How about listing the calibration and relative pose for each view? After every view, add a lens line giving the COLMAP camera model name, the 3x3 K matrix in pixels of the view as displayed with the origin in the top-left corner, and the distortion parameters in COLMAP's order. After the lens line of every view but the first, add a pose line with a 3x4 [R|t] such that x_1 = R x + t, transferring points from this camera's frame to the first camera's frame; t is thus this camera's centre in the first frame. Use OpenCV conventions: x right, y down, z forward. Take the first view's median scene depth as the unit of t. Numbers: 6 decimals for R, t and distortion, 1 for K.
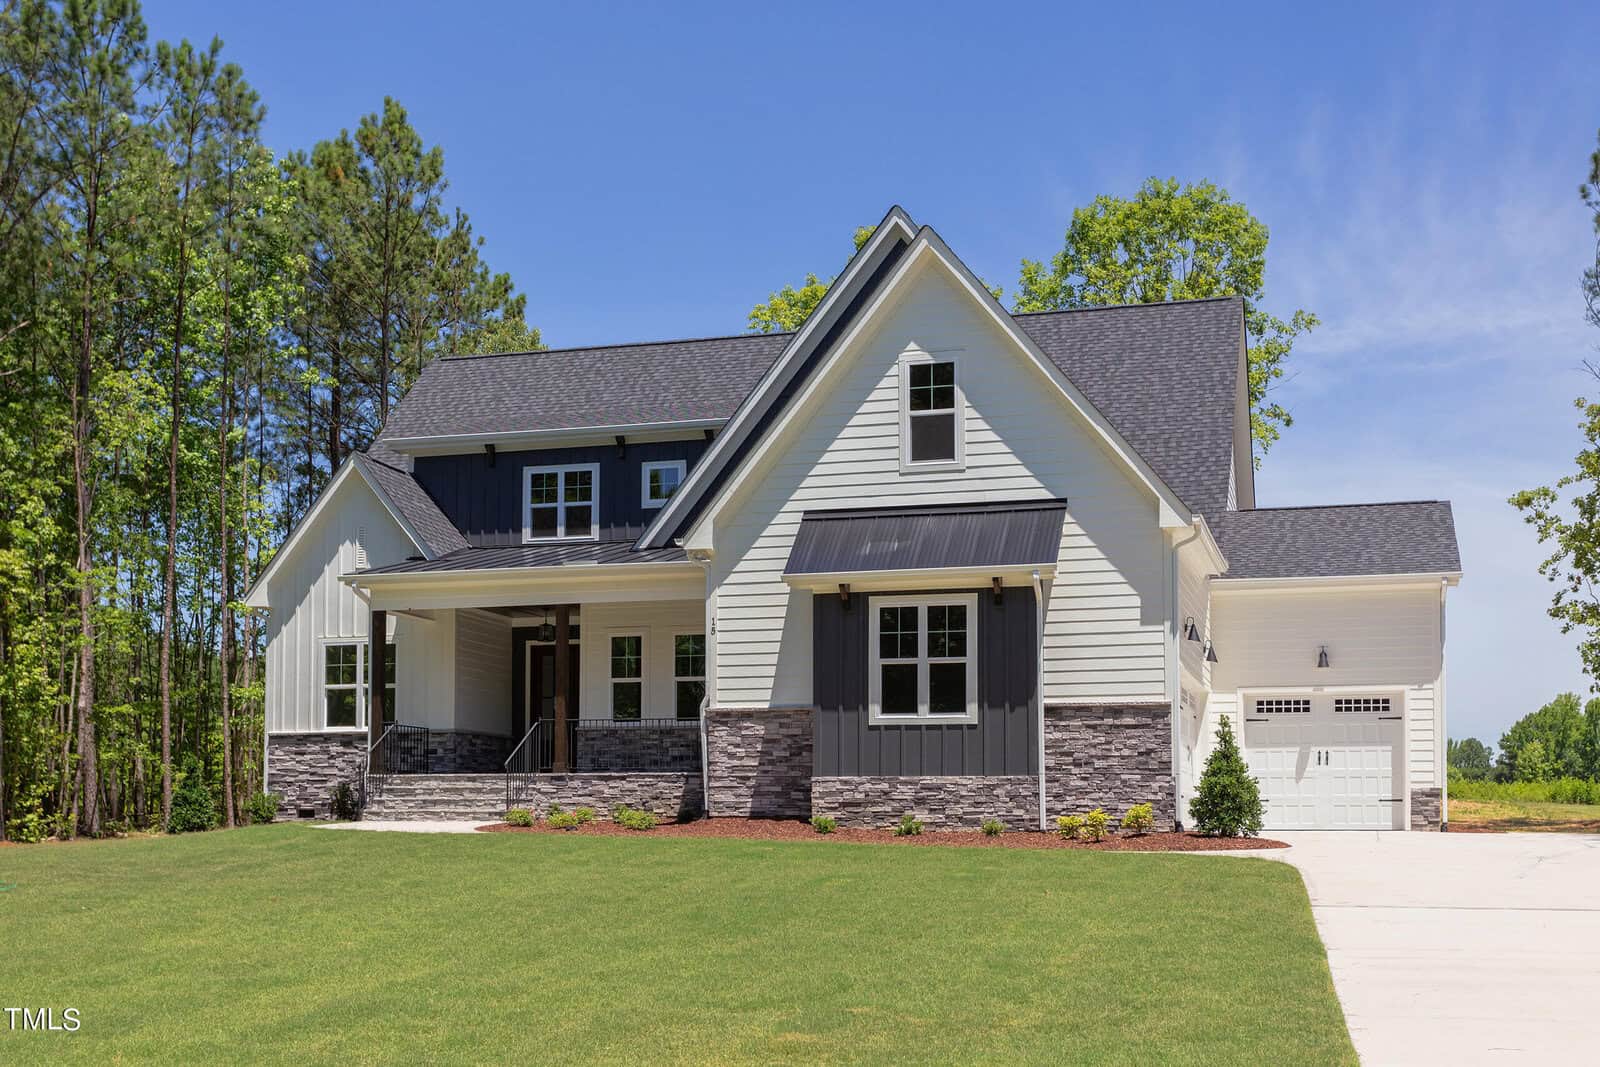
lens RADIAL K [[1007.0, 0, 1011.8], [0, 1007.0, 479.2], [0, 0, 1]] dist [0.002754, 0.000382]
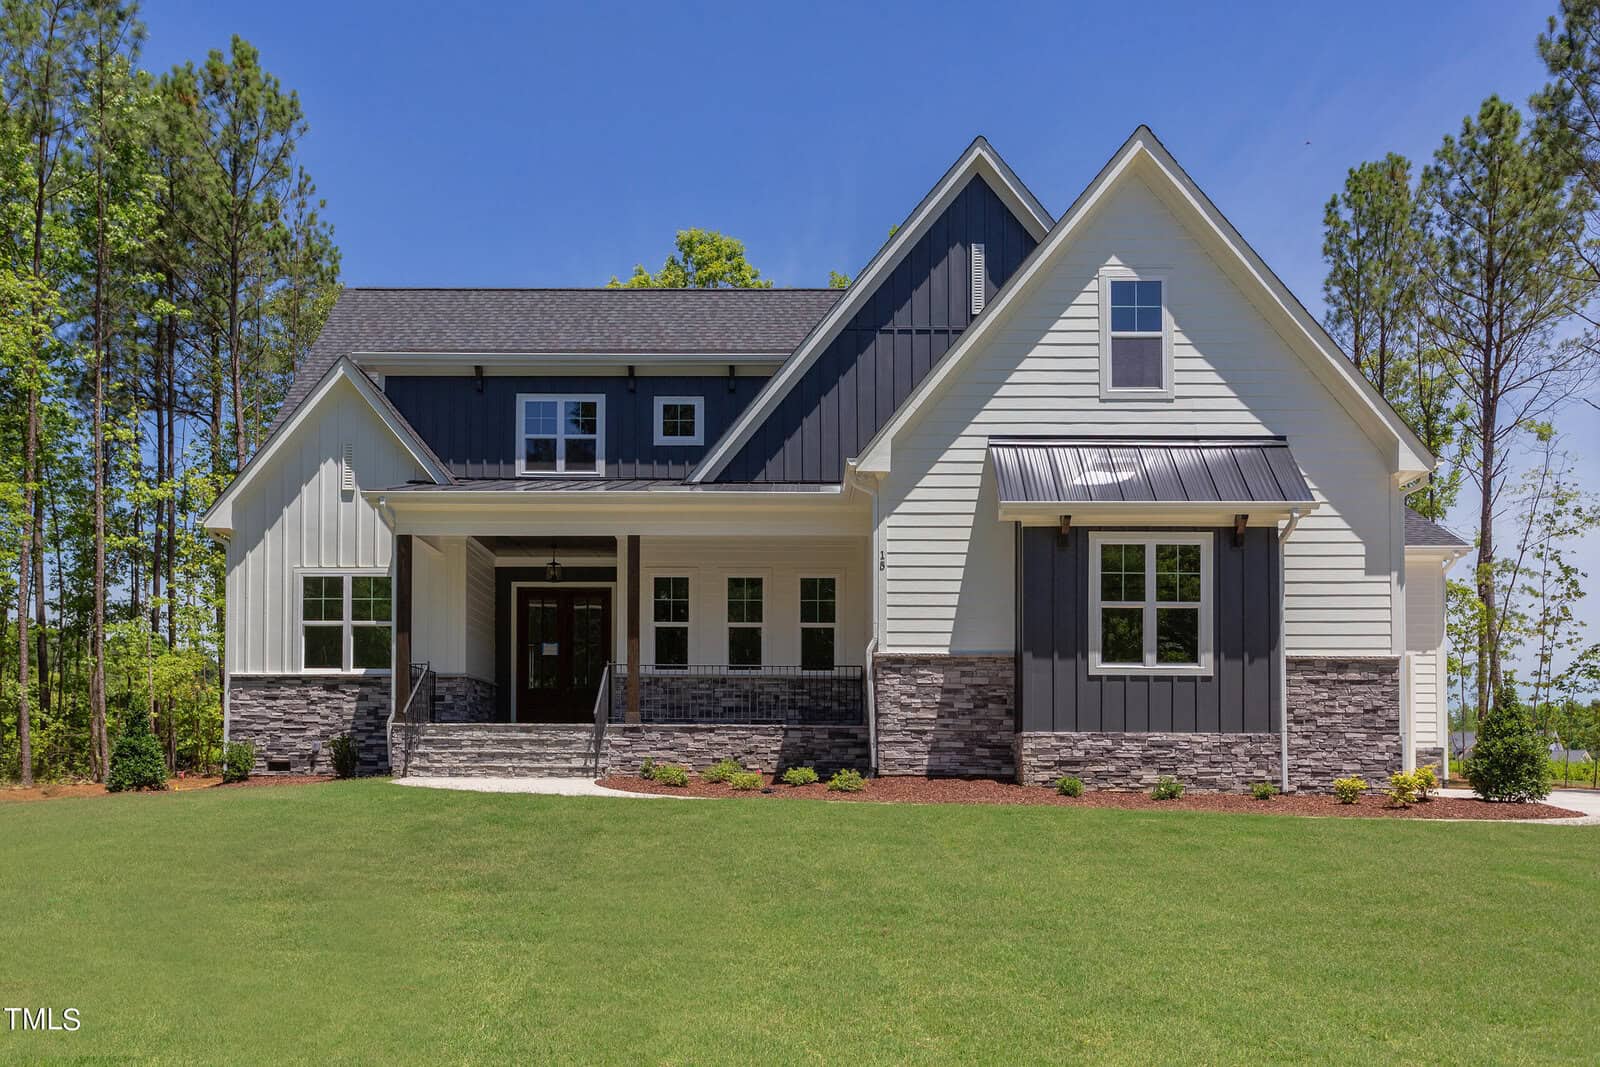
lens RADIAL K [[835.0, 0, 815.2], [0, 835.0, 514.3], [0, 0, 1]] dist [0.002878, 0.000969]
pose [[0.987871, 0.048539, 0.147496, -0.468184], [-0.053407, 0.998145, 0.029225, 0.088450], [-0.145804, -0.036748, 0.988631, 0.293214]]
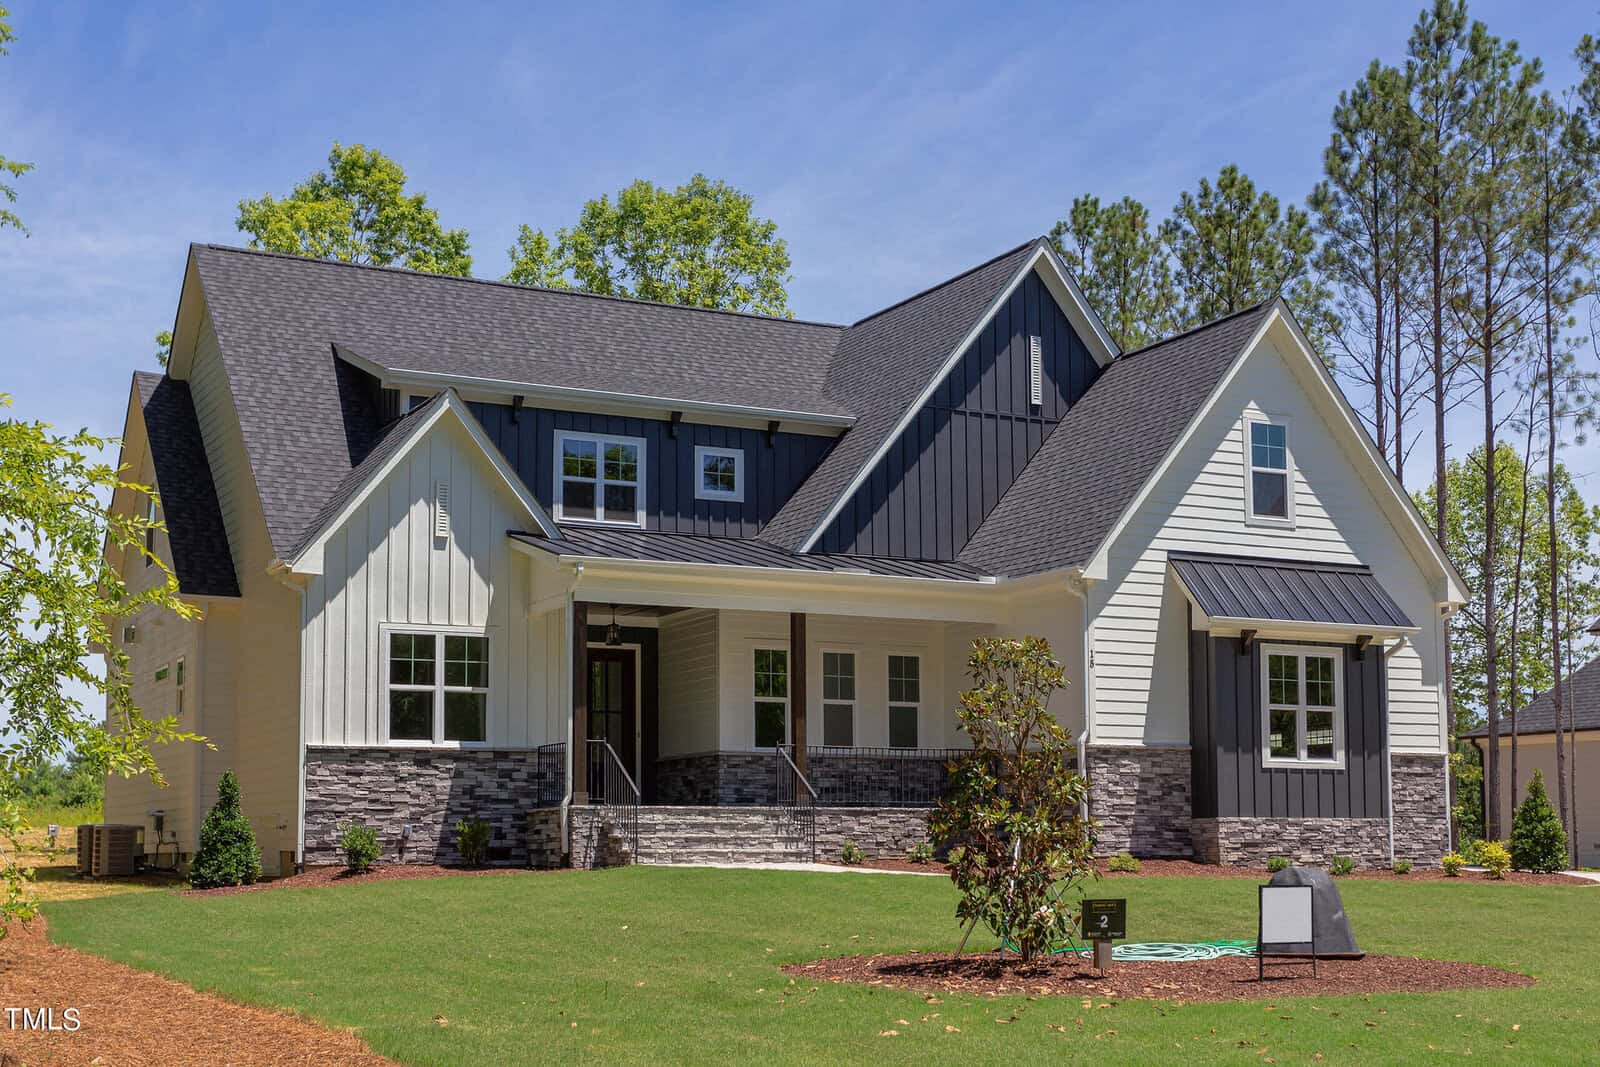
lens RADIAL K [[1139.5, 0, 546.9], [0, 1139.5, 418.6], [0, 0, 1]] dist [0.000162, 0.002206]
pose [[0.904666, 0.146559, 0.400124, -1.259918], [-0.132814, 0.989197, -0.062040, 0.055245], [-0.404894, 0.002983, 0.914359, 0.208142]]
